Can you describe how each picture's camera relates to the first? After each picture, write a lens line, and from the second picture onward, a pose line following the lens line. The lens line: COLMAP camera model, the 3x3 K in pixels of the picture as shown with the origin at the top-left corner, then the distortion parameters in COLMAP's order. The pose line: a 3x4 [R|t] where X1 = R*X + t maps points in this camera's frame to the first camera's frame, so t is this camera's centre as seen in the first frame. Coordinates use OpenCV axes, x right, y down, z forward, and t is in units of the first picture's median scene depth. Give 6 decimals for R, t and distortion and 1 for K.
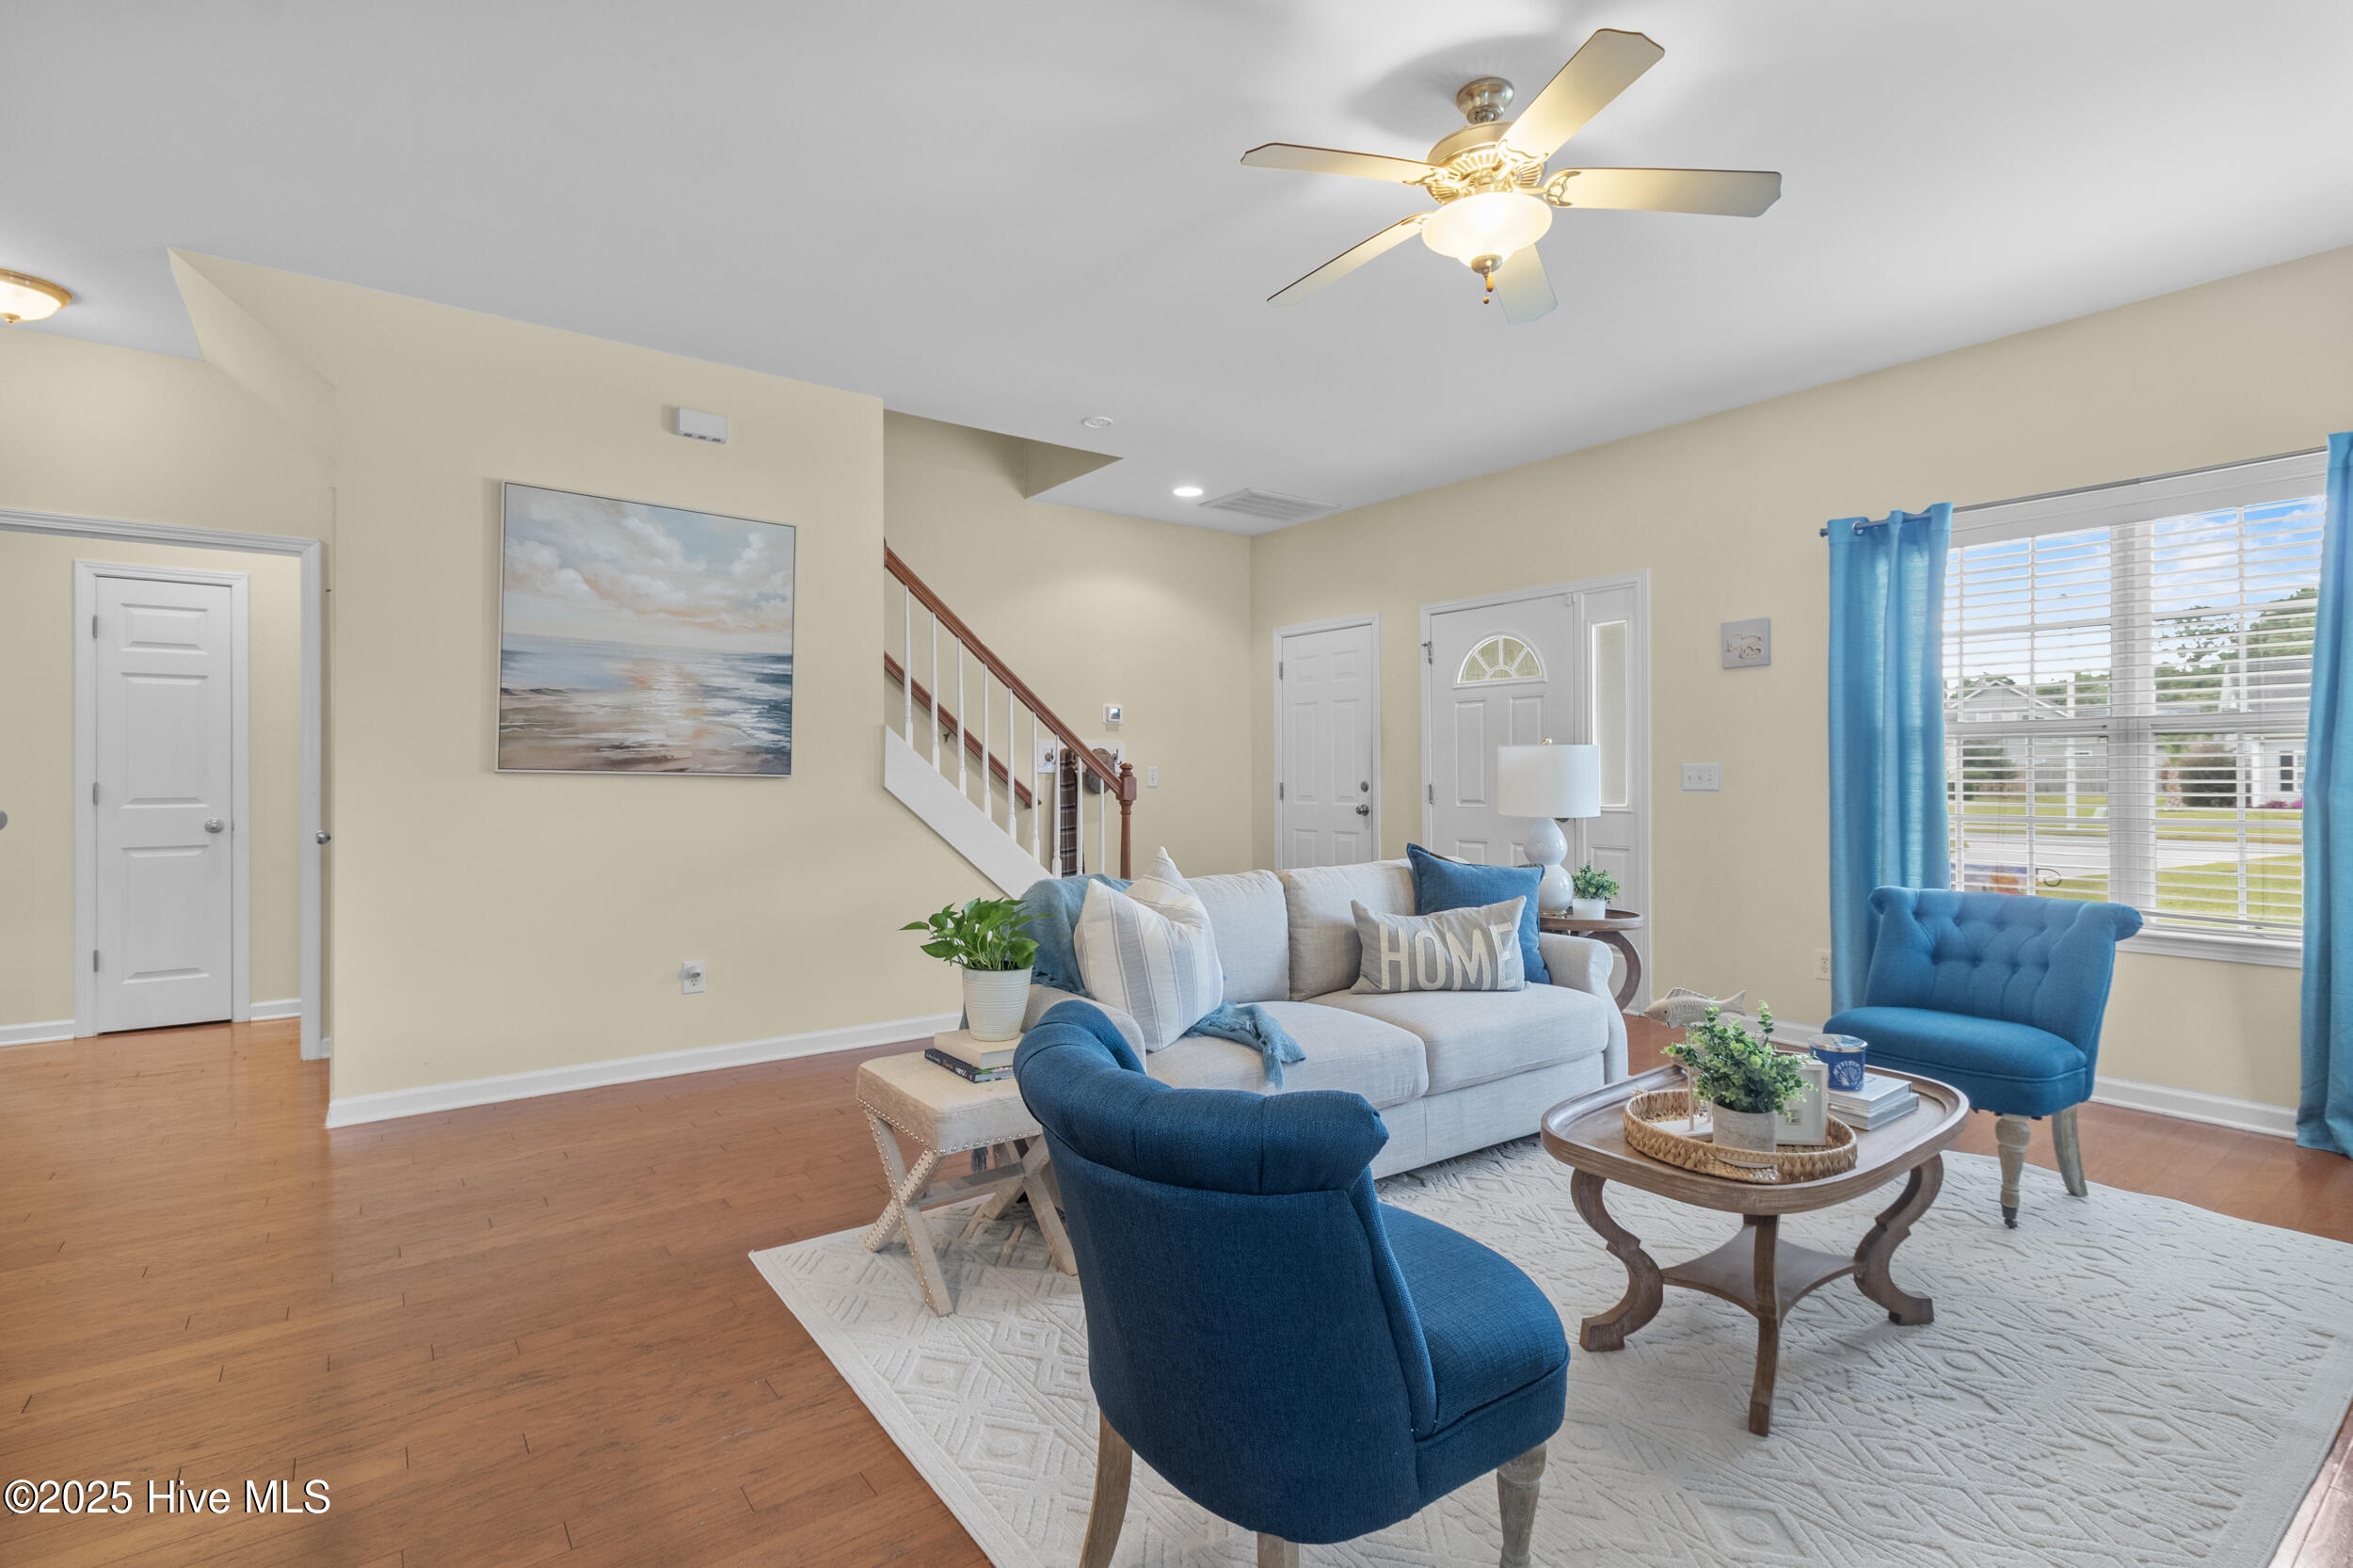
lens RADIAL K [[1103.4, 0, 1183.3], [0, 1103.4, 771.9], [0, 0, 1]] dist [0.002927, -0.000308]
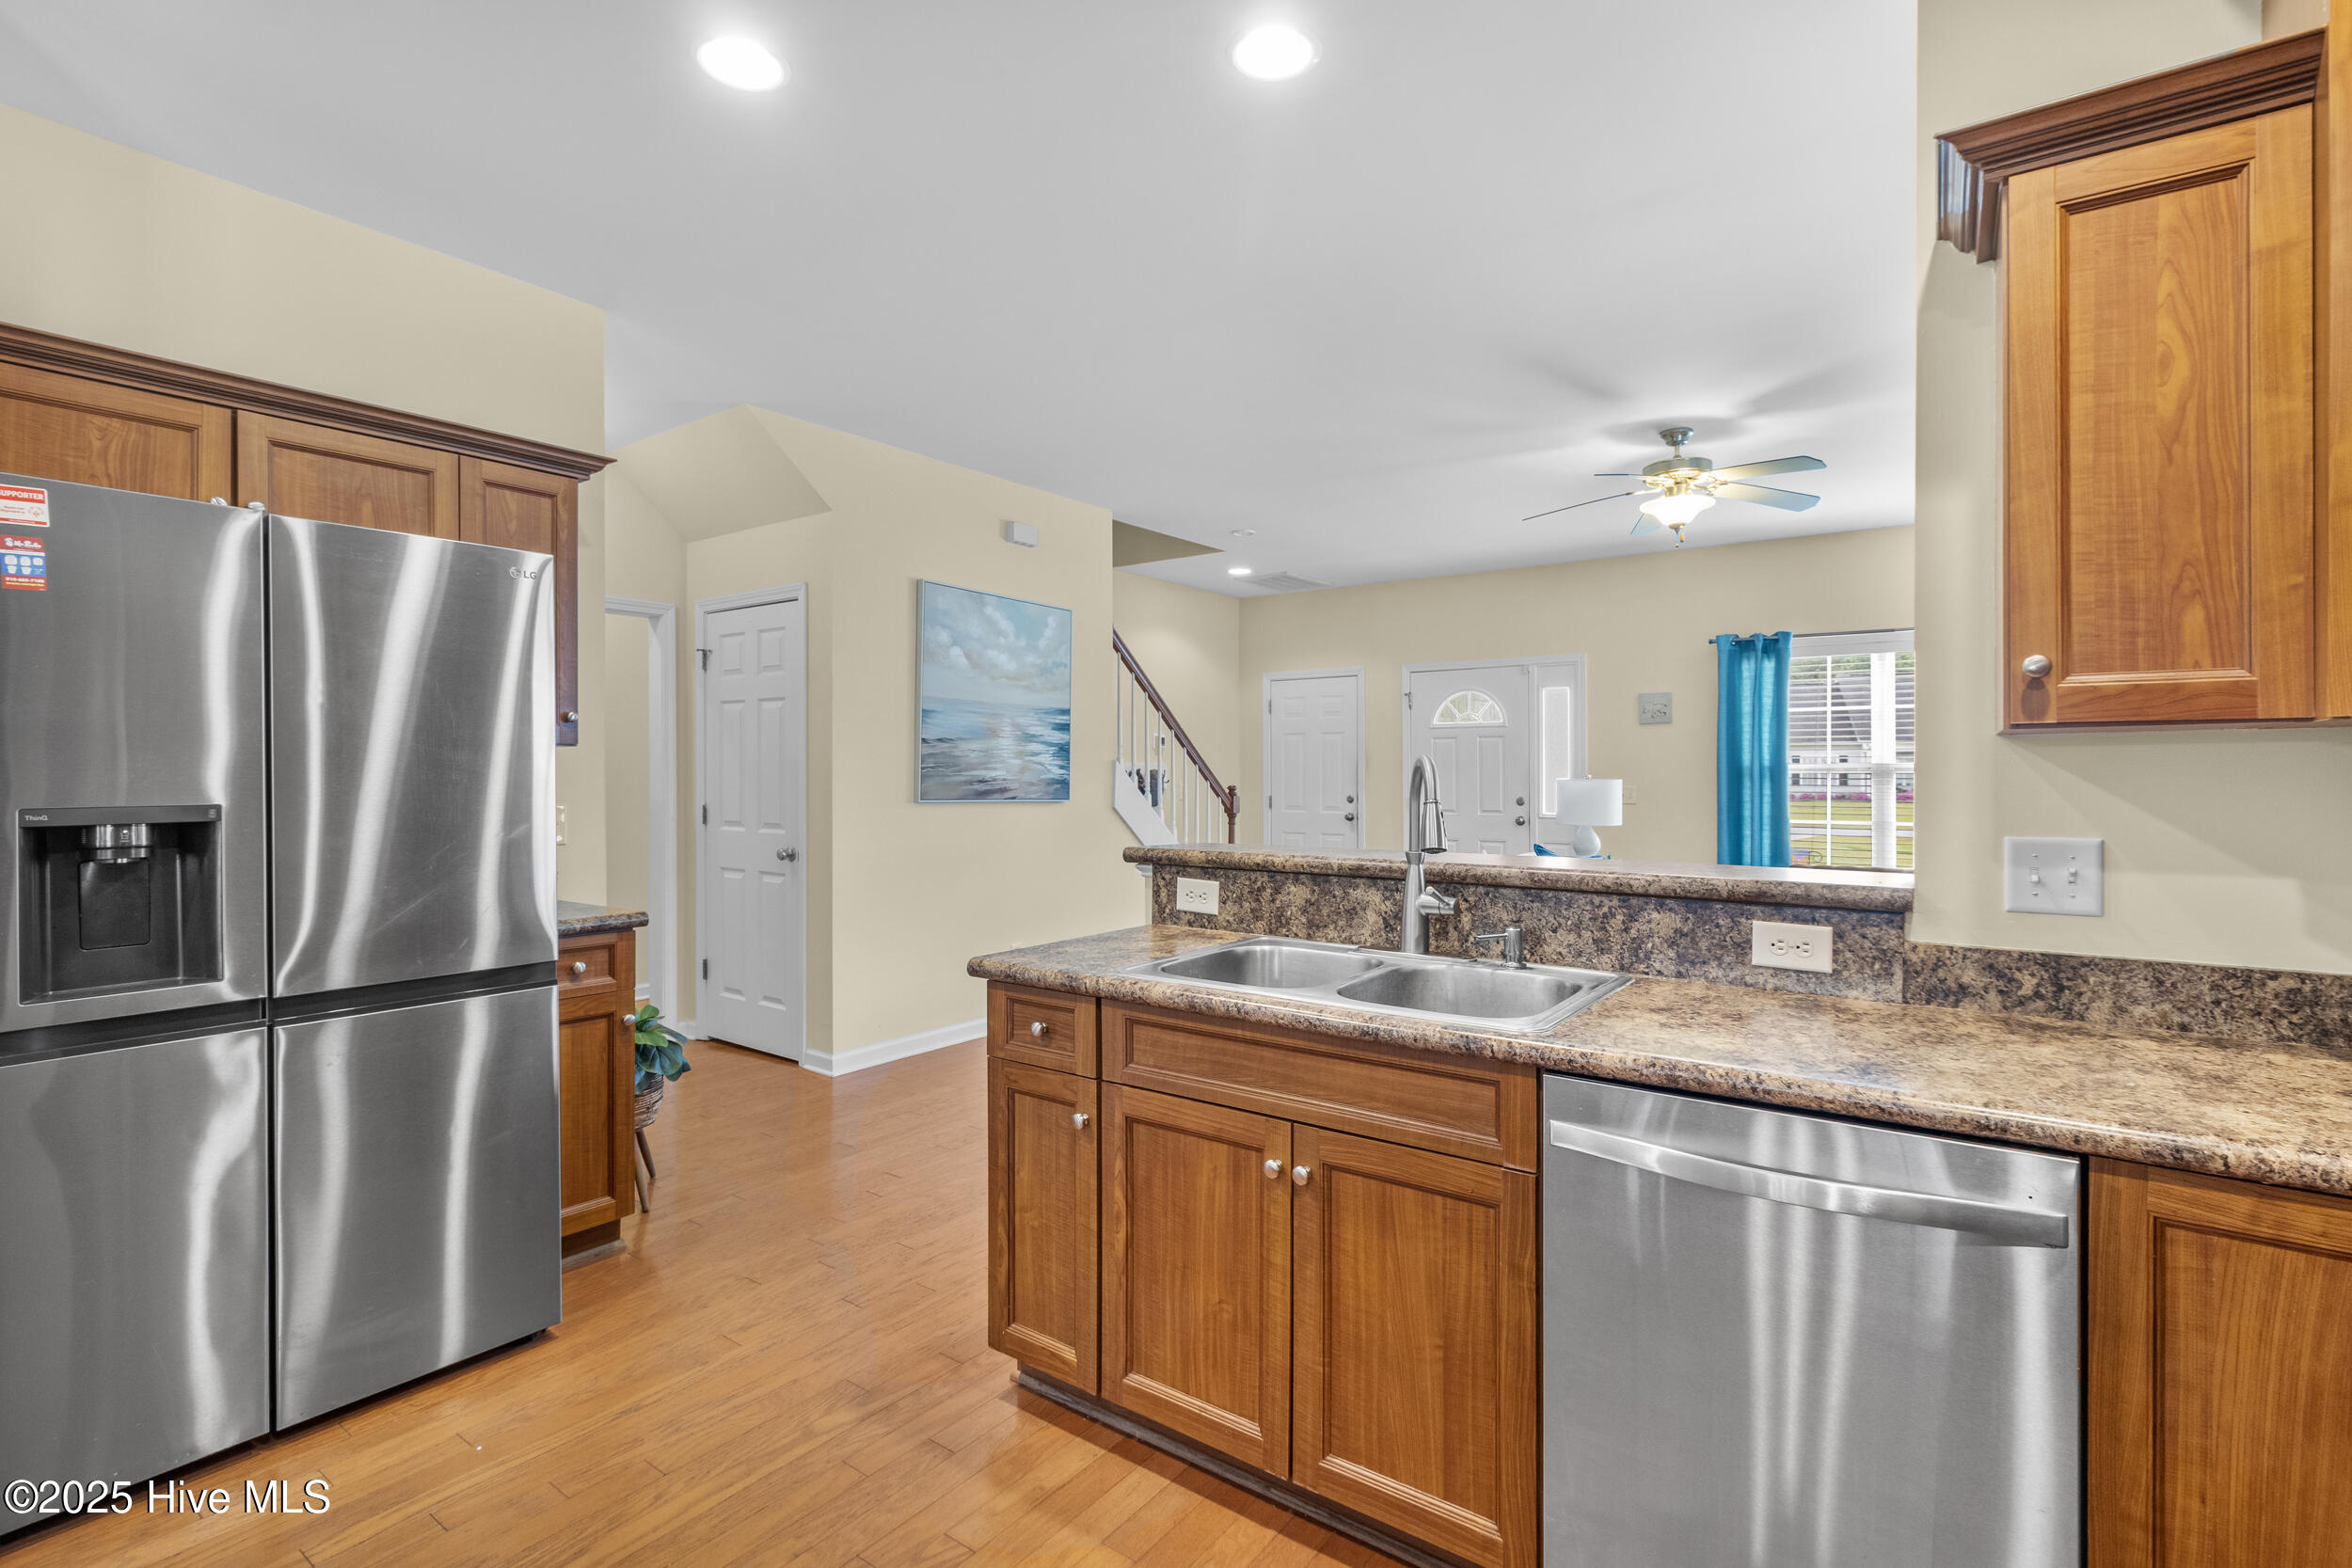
lens RADIAL K [[1102.8, 0, 1185.9], [0, 1102.8, 776.0], [0, 0, 1]] dist [0.002927, -0.000308]
pose [[0.957177, -0.001329, 0.289500, -0.627177], [-0.000665, 0.999977, 0.006790, -0.036114], [-0.289503, -0.006692, 0.957154, -0.310708]]
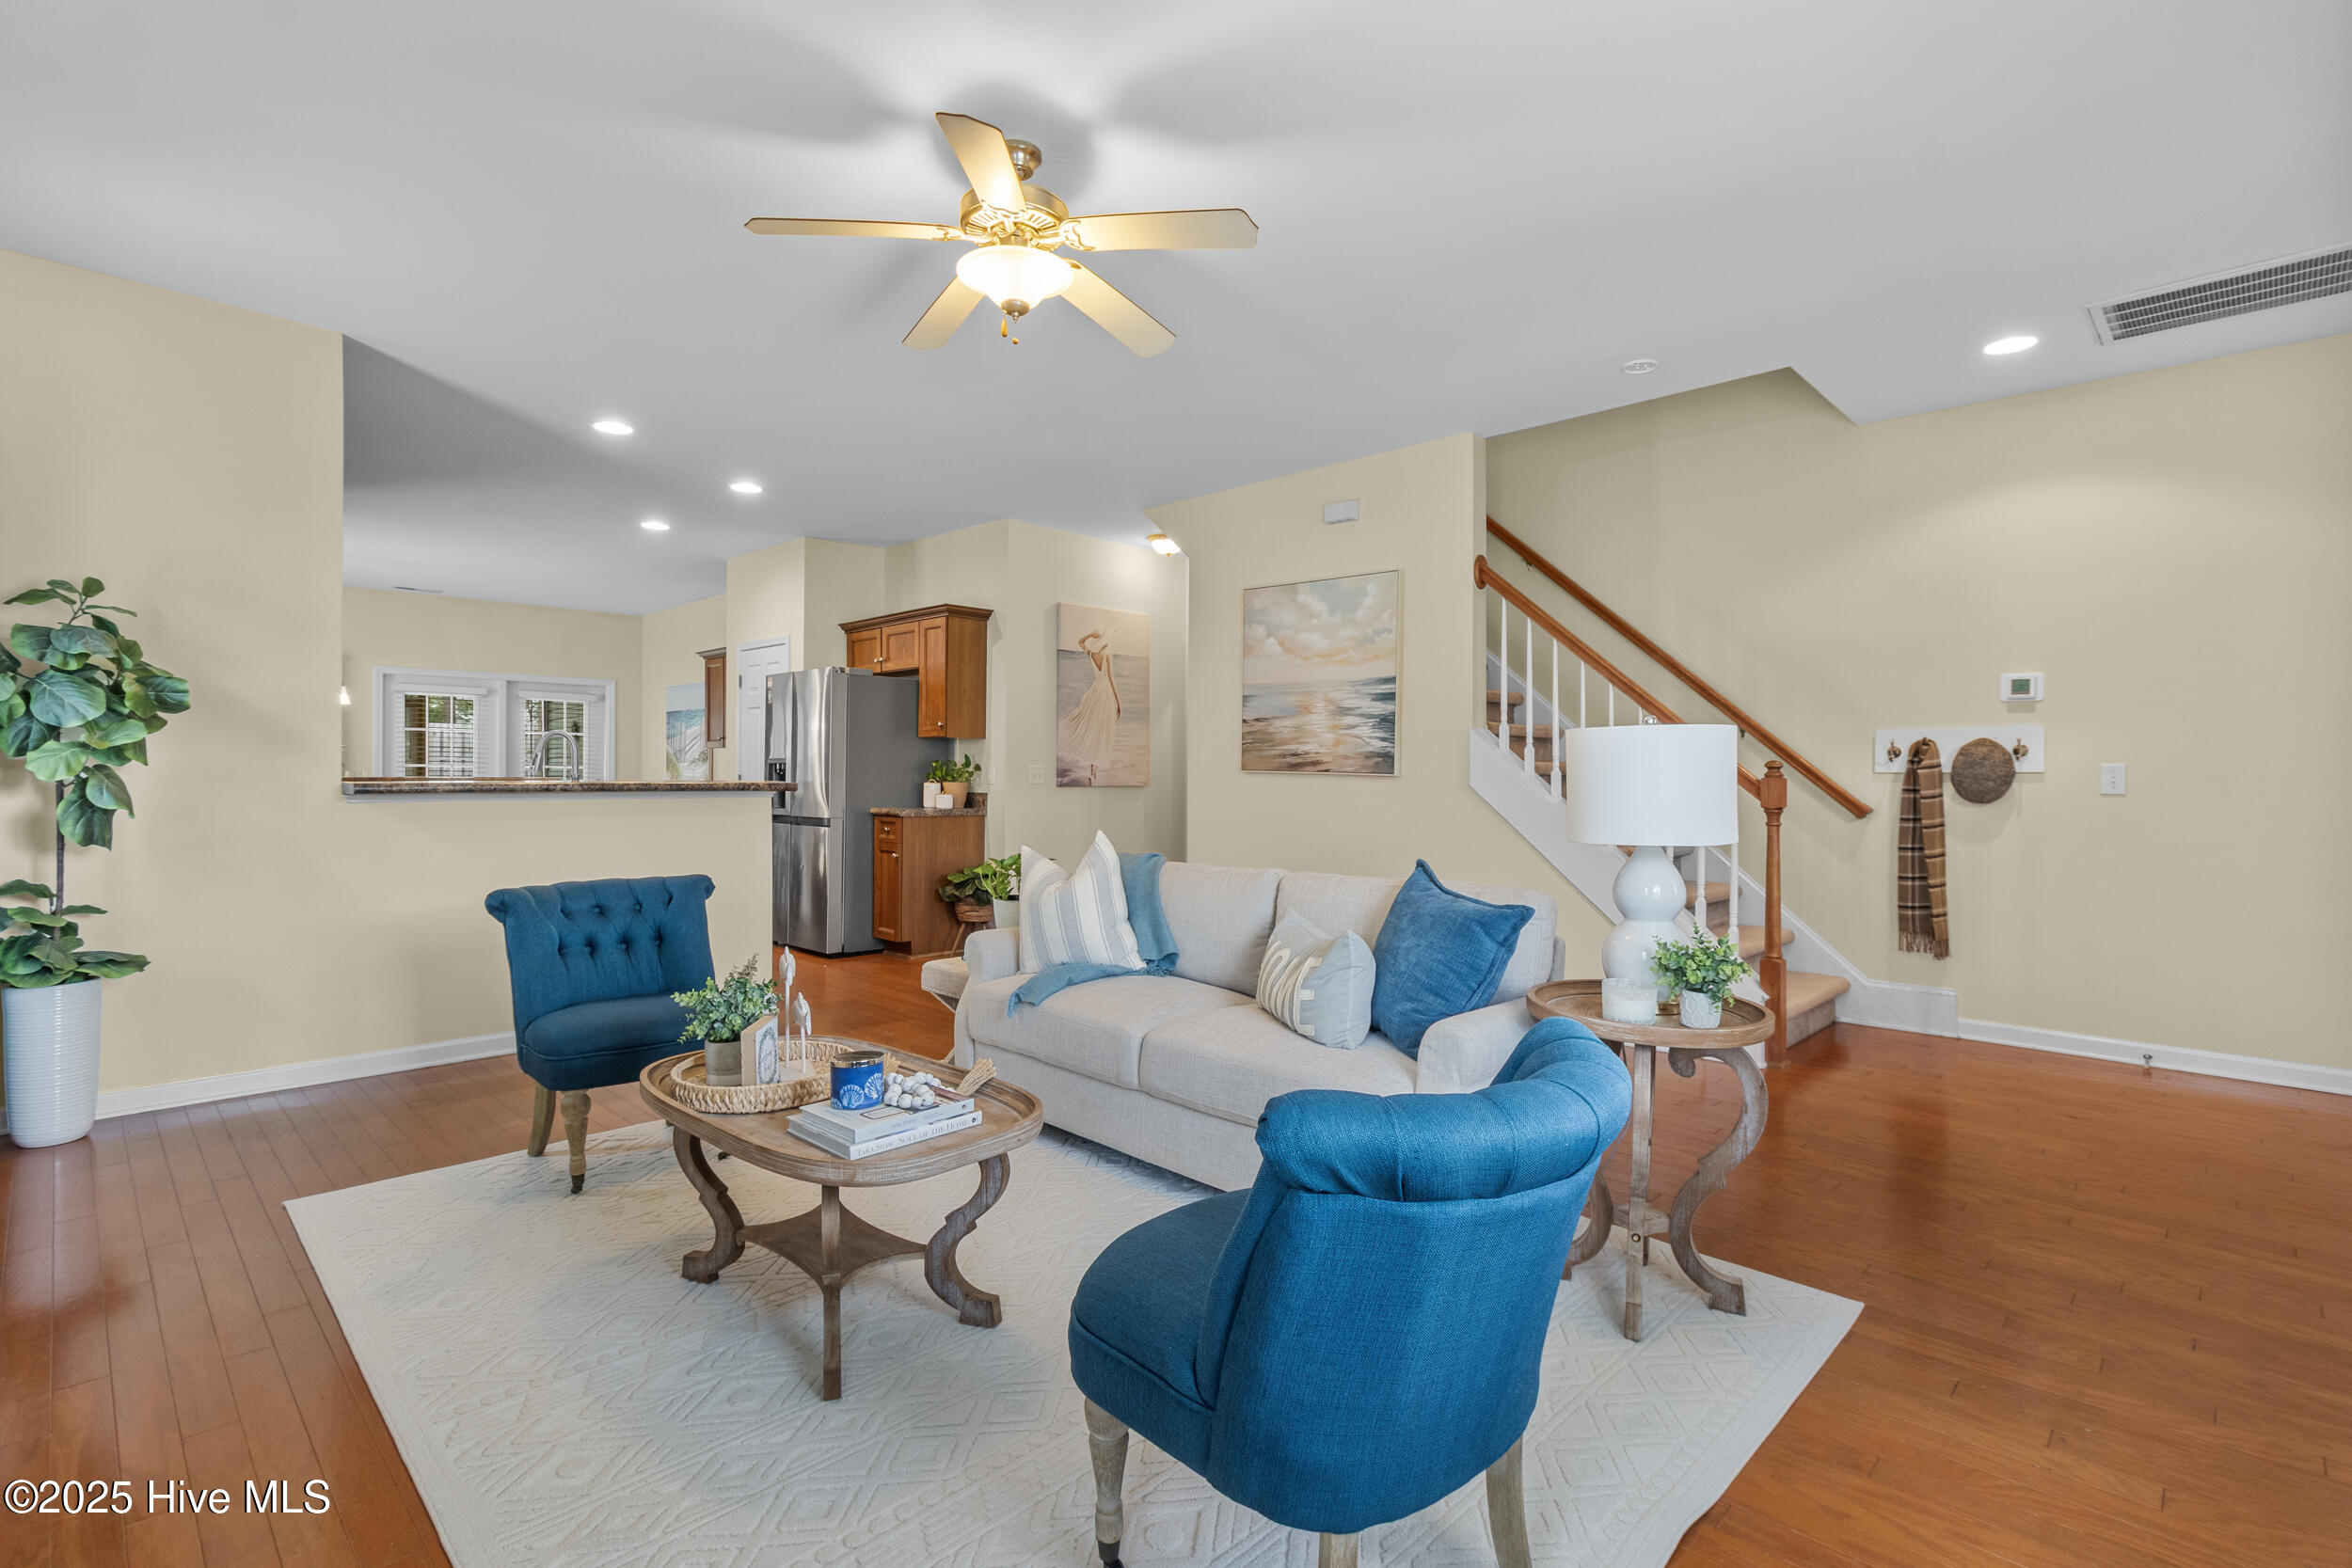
lens RADIAL K [[1102.8, 0, 1193.0], [0, 1102.8, 768.2], [0, 0, 1]] dist [0.002927, -0.000308]
pose [[0.156511, -0.002401, -0.987673, 0.847584], [-0.000051, 0.999997, -0.002439, -0.001351], [0.987676, 0.000432, 0.156510, 0.612447]]
